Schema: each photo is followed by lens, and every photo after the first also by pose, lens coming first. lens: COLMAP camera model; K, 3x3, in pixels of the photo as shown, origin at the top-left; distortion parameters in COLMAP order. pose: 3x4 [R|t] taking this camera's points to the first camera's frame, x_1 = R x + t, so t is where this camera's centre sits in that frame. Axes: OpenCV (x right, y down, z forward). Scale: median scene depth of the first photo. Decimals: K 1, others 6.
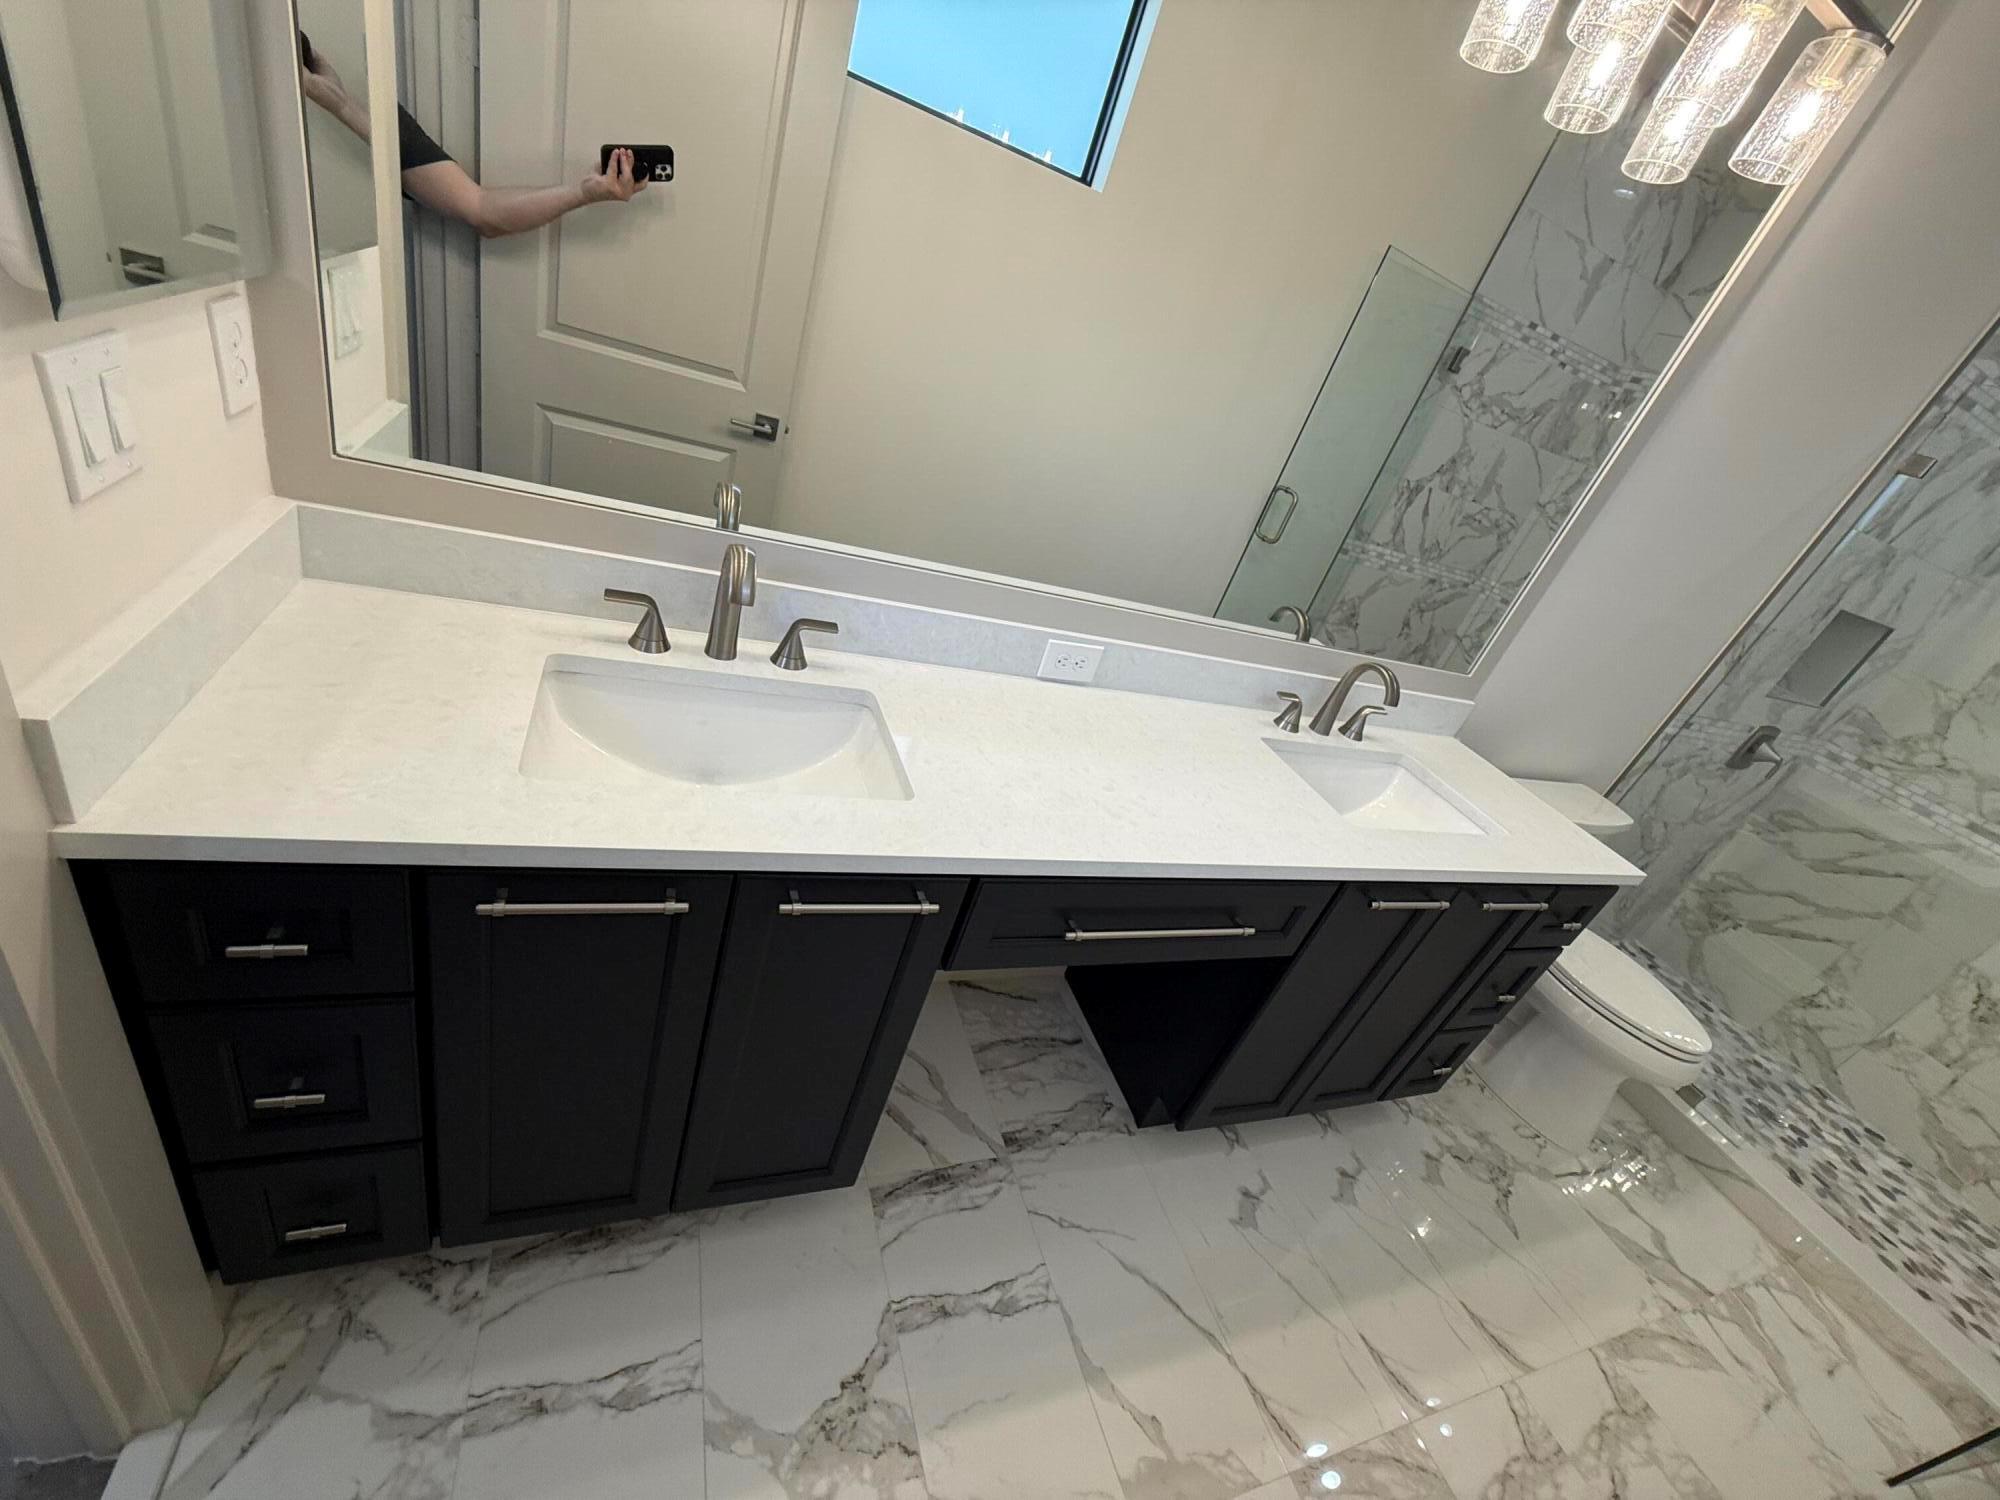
lens RADIAL K [[794.2, 0, 1004.0], [0, 794.2, 755.4], [0, 0, 1]] dist [0.001486, -0.000296]
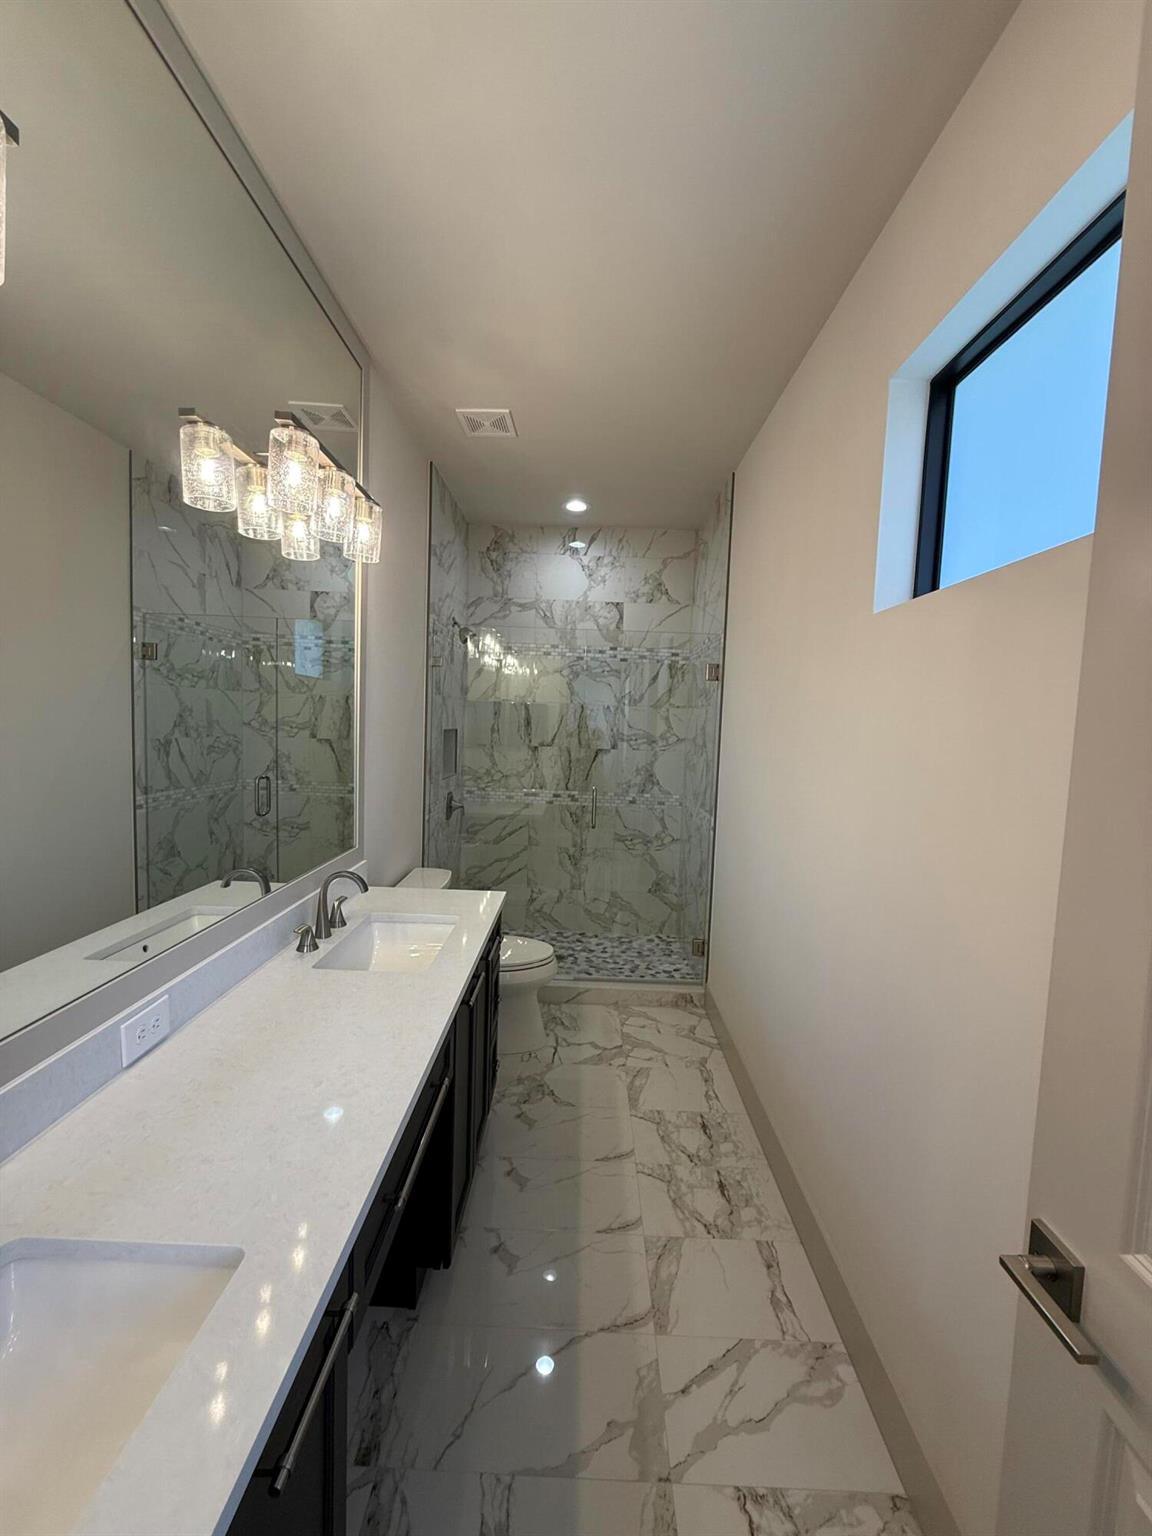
lens RADIAL K [[610.9, 0, 576.0], [0, 610.9, 768.0], [0, 0, 1]] dist [-0.000350, 0.000094]
pose [[0.345124, -0.359243, 0.867084, -0.166703], [0.526259, 0.839027, 0.138153, -0.131404], [-0.777137, 0.408630, 0.478623, 0.057504]]
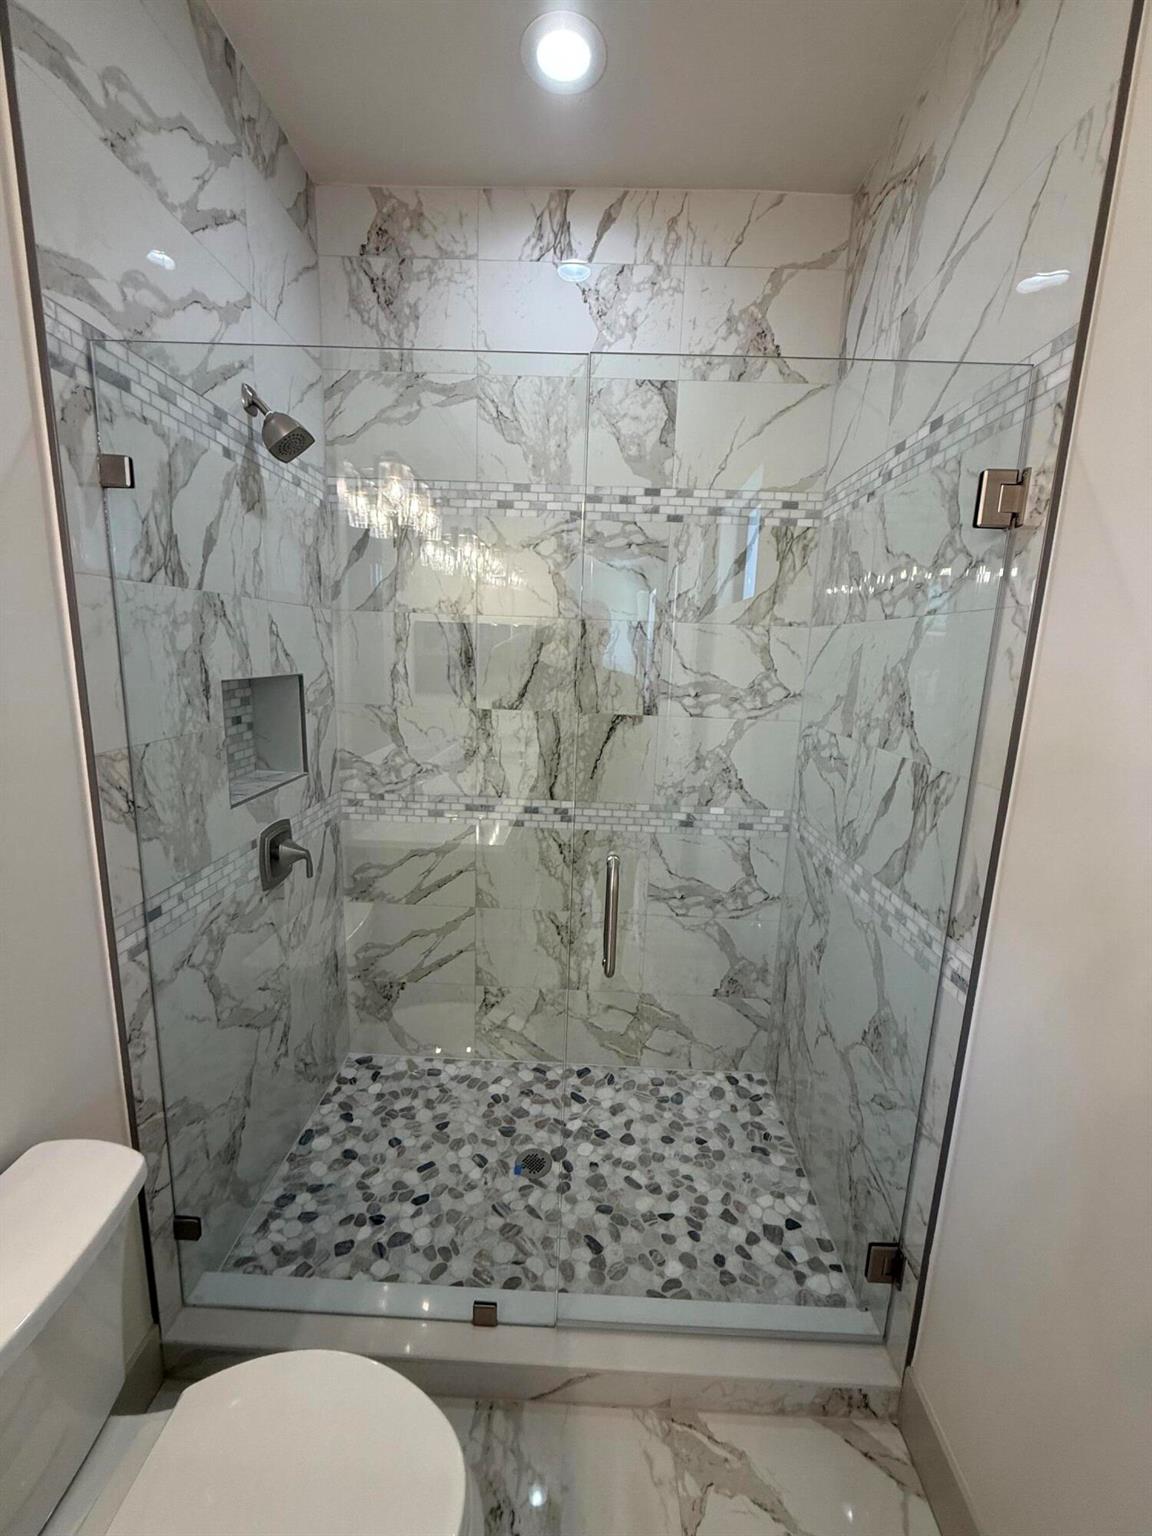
lens RADIAL K [[609.9, 0, 576.9], [0, 609.9, 766.7], [0, 0, 1]] dist [0.000926, 0.000368]
pose [[0.357778, -0.454002, 0.816013, 0.619584], [0.529424, 0.818459, 0.223238, -0.062381], [-0.769224, 0.352148, 0.533186, 0.426778]]
